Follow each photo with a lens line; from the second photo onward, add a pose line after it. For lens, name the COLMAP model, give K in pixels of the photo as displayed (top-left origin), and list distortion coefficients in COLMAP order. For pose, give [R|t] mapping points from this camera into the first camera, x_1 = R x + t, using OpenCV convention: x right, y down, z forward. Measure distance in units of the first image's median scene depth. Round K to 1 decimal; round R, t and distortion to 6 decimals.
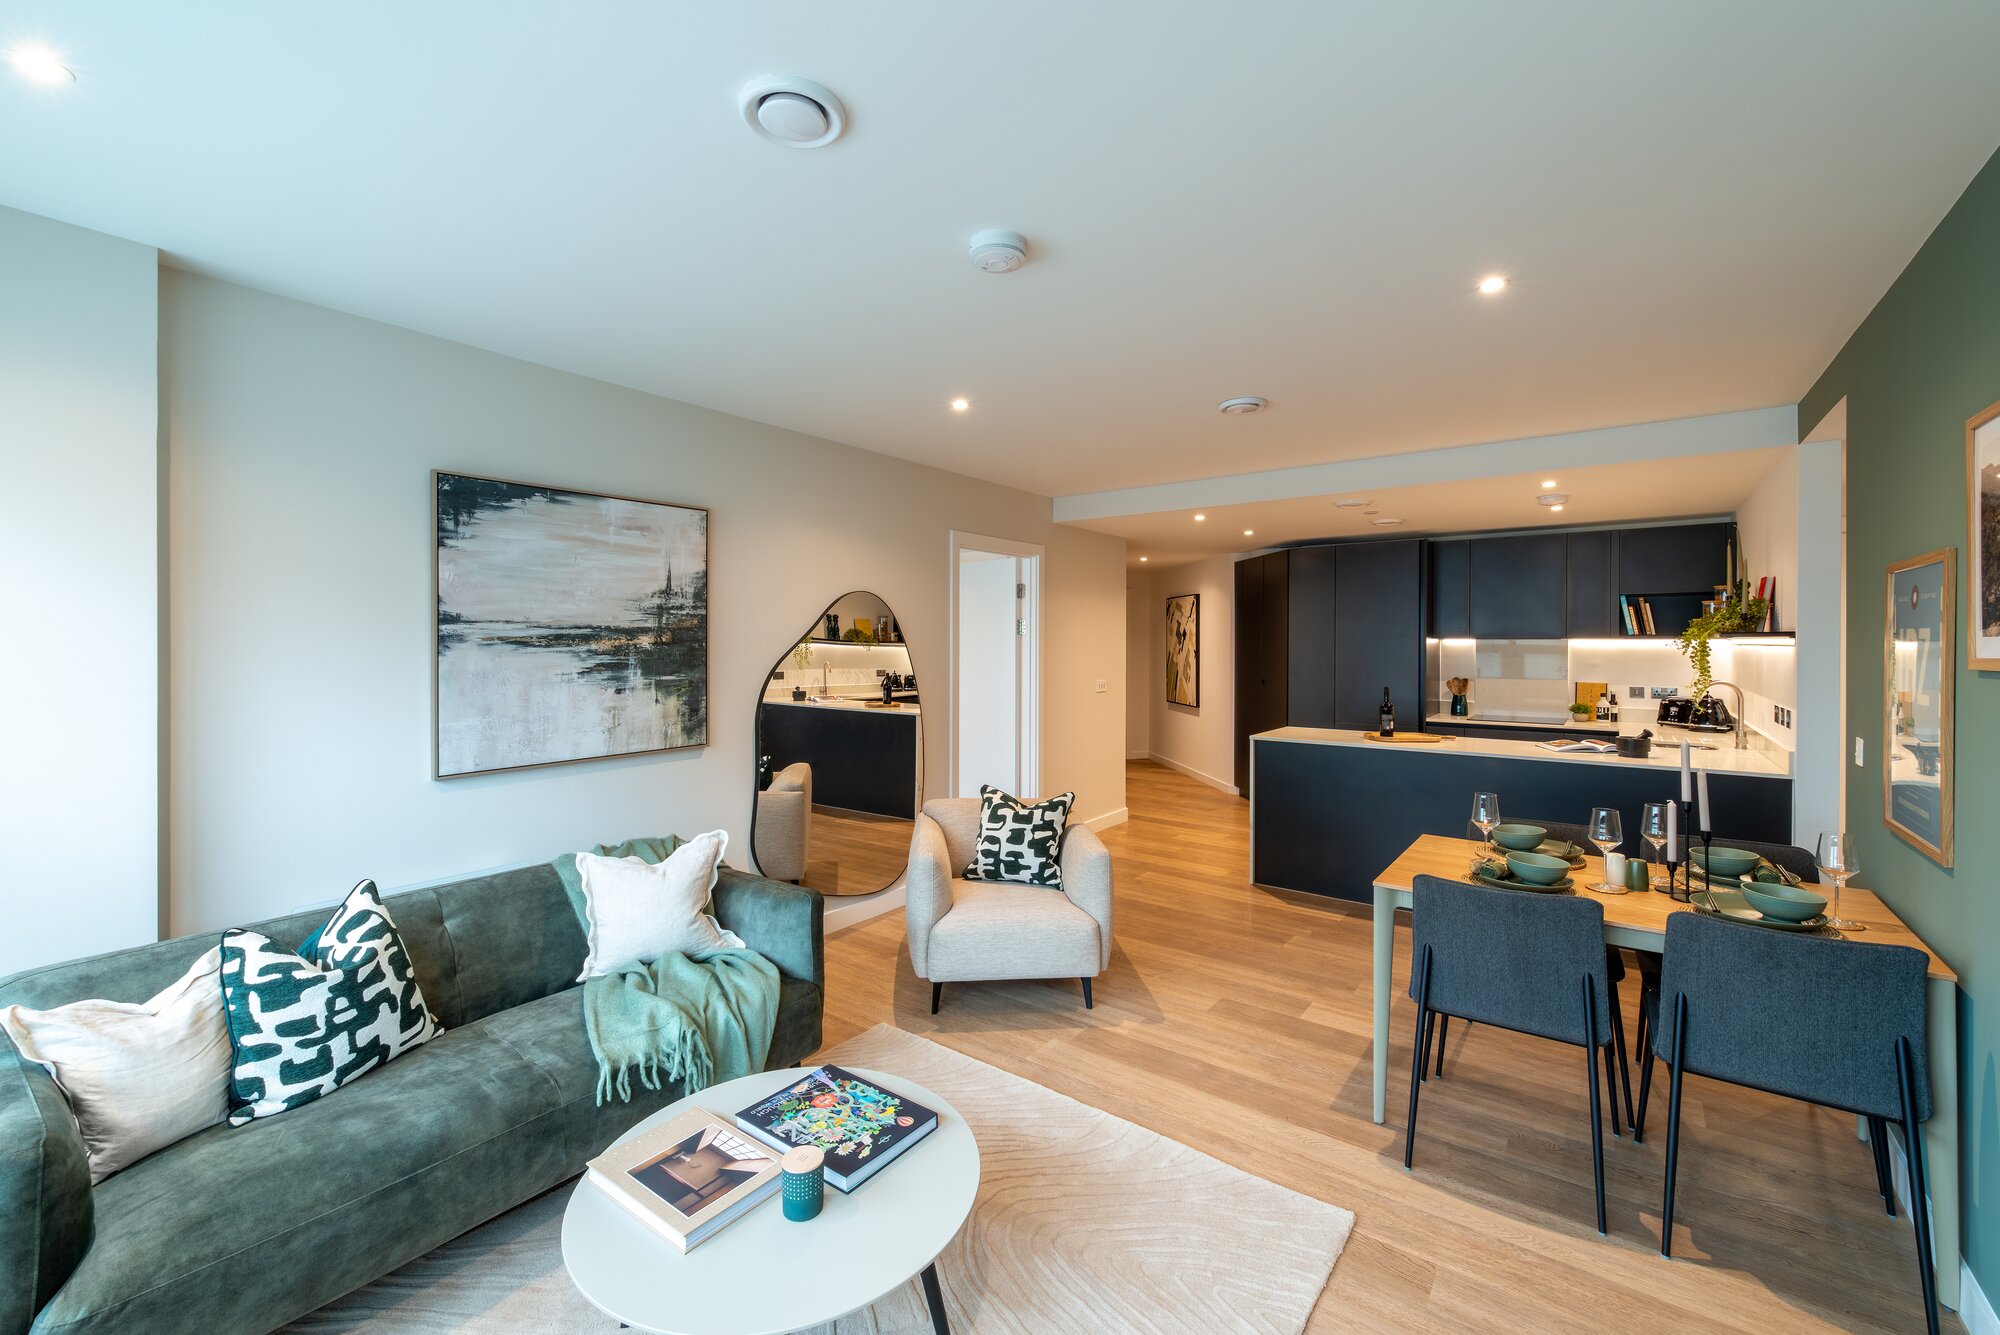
lens RADIAL K [[816.8, 0, 1006.5], [0, 816.8, 648.4], [0, 0, 1]] dist [0.001170, 0.000067]
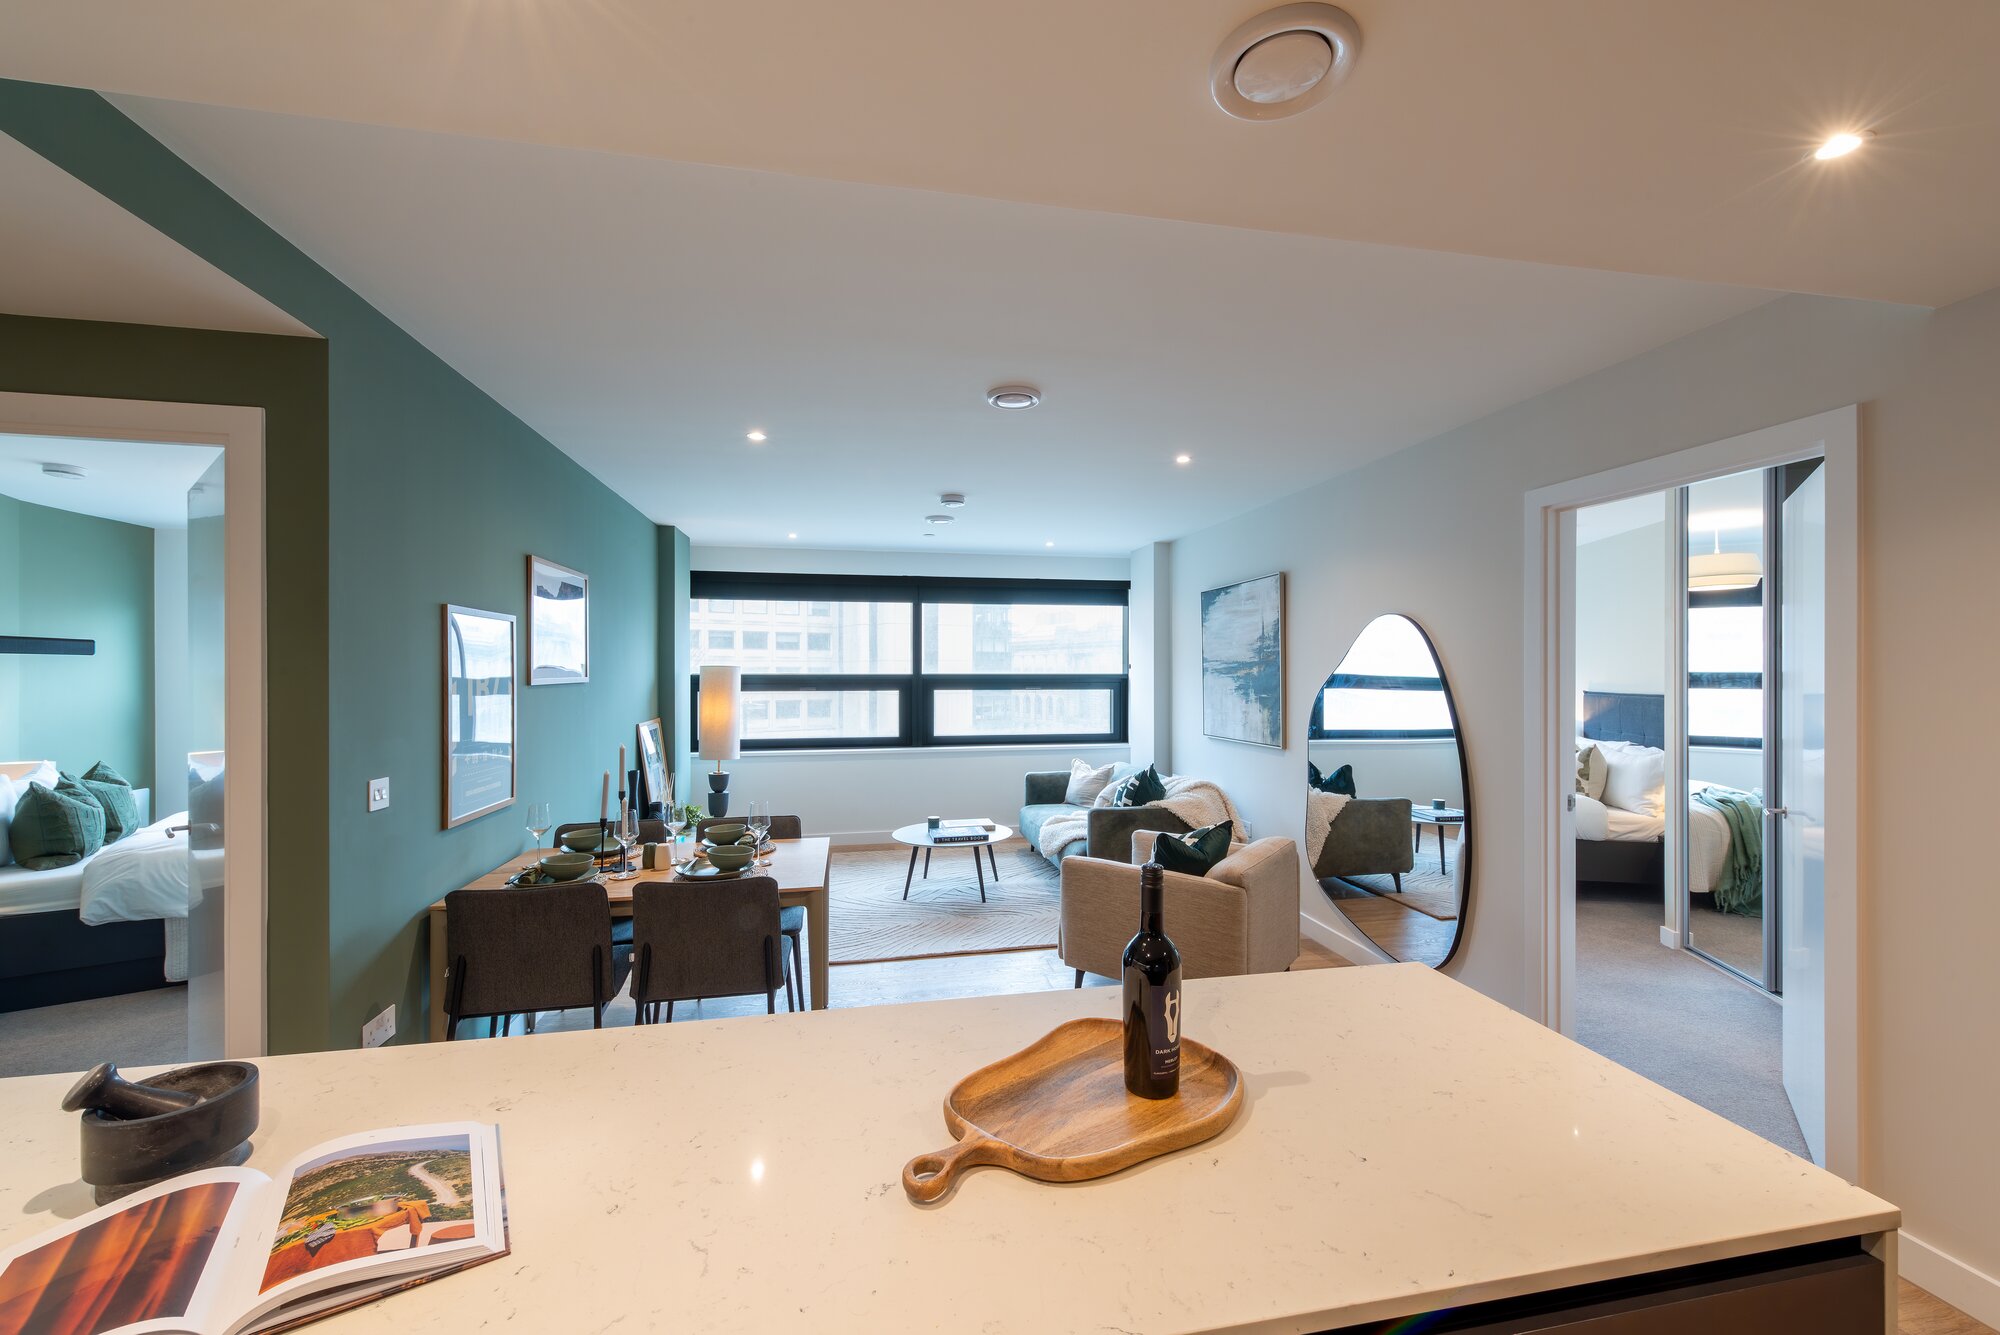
lens RADIAL K [[816.8, 0, 1009.7], [0, 816.8, 669.0], [0, 0, 1]] dist [0.001170, 0.000067]
pose [[-0.676540, 0.000228, -0.736406, 0.973621], [-0.004177, 0.999983, 0.004146, -0.016392], [0.736394, 0.005881, -0.676527, 1.658952]]
